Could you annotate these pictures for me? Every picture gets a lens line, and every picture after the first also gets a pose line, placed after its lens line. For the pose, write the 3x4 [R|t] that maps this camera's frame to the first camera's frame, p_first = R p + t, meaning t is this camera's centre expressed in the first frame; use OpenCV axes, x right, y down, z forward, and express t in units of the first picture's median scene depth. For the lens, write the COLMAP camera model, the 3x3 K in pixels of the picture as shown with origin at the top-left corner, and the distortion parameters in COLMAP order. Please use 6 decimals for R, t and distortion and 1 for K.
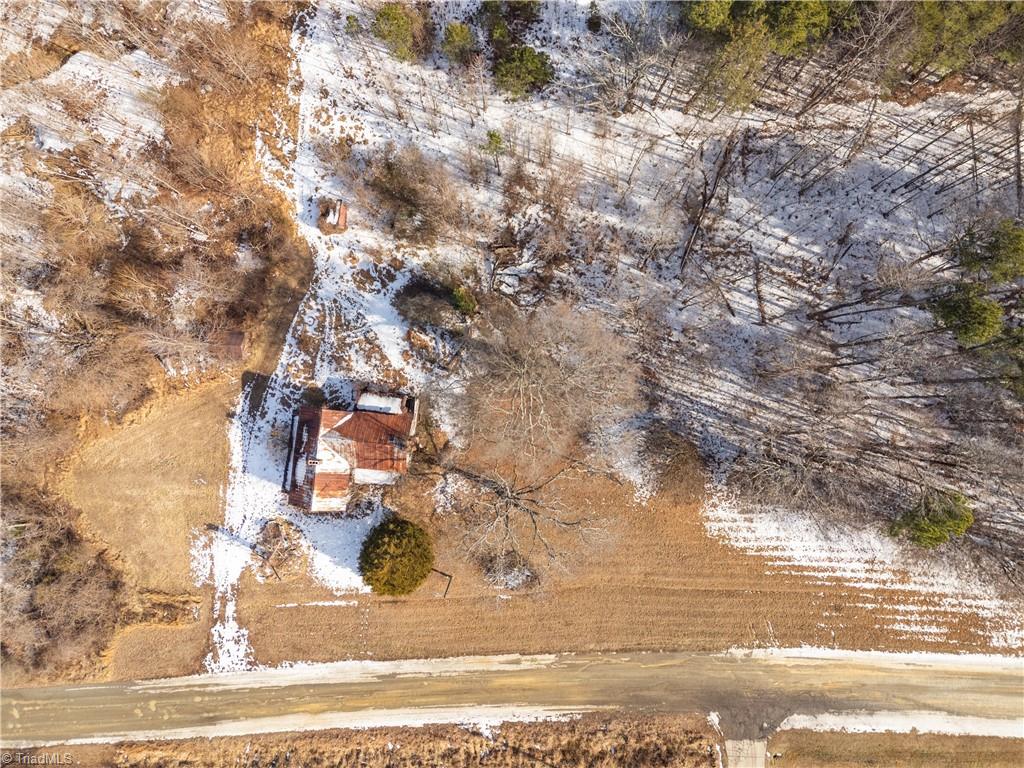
lens RADIAL K [[744.1, 0, 511.0], [0, 744.1, 382.1], [0, 0, 1]] dist [0.082932, -0.052126]
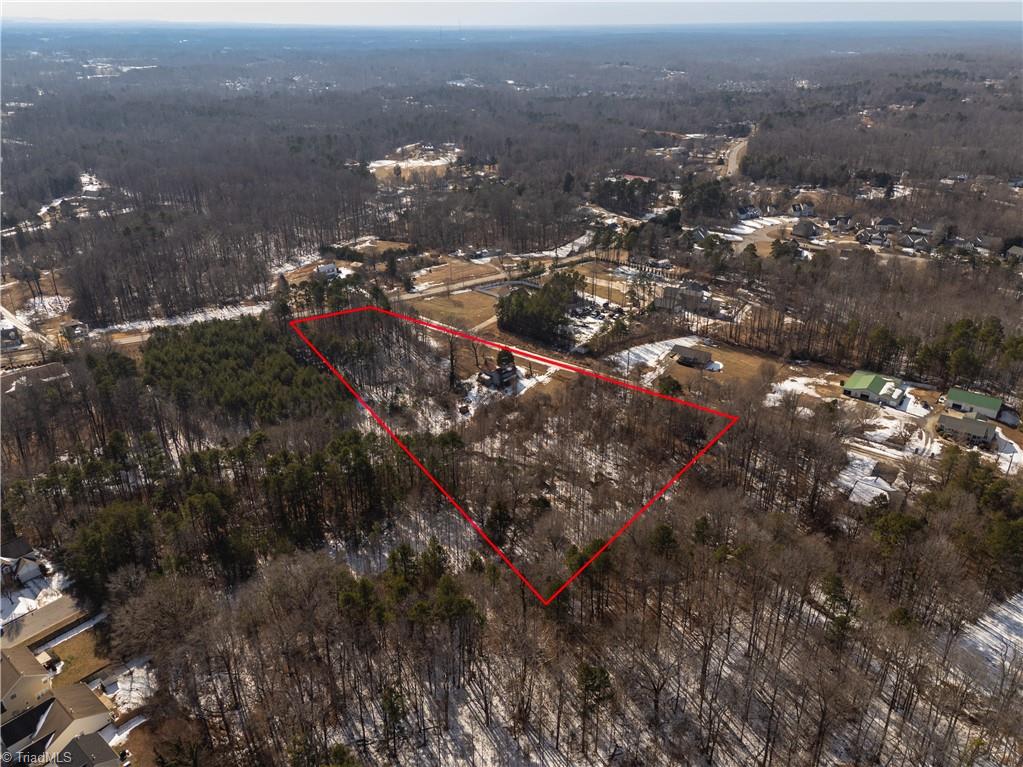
lens RADIAL K [[743.4, 0, 510.5], [0, 743.4, 381.6], [0, 0, 1]] dist [0.082932, -0.052126]
pose [[-0.781108, -0.262475, 0.566549, -2.408383], [0.624280, -0.310746, 0.716737, -2.604977], [-0.012073, 0.913534, 0.406584, -0.556406]]
